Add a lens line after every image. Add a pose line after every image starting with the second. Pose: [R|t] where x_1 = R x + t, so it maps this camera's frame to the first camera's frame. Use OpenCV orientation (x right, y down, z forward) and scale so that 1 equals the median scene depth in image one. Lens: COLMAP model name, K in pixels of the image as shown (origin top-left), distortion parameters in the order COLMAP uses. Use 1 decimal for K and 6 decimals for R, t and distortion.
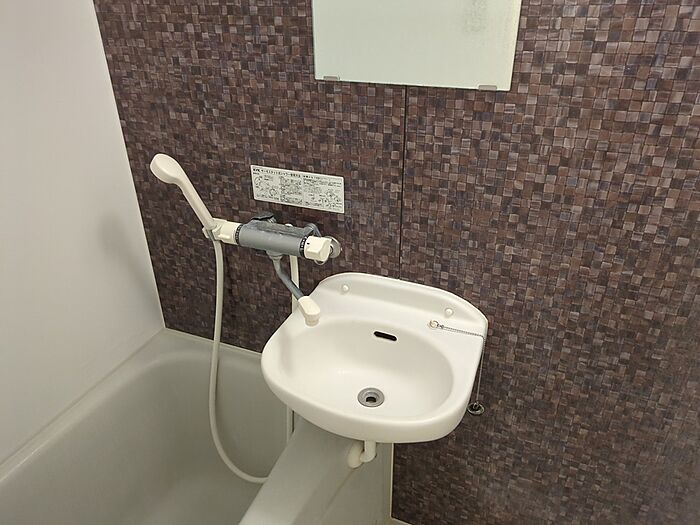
lens RADIAL K [[520.8, 0, 350.0], [0, 520.8, 262.5], [0, 0, 1]] dist [0.087989, -0.127614]
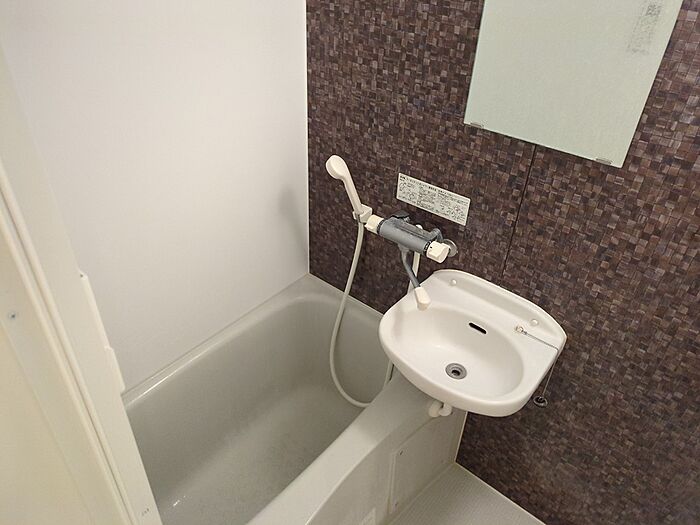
lens RADIAL K [[520.2, 0, 350.0], [0, 520.2, 262.5], [0, 0, 1]] dist [0.065971, -0.076114]
pose [[0.954477, 0.209970, -0.211864, 0.008639], [-0.181427, 0.972446, 0.146401, -0.146102], [0.236766, -0.101299, 0.966271, -0.273402]]
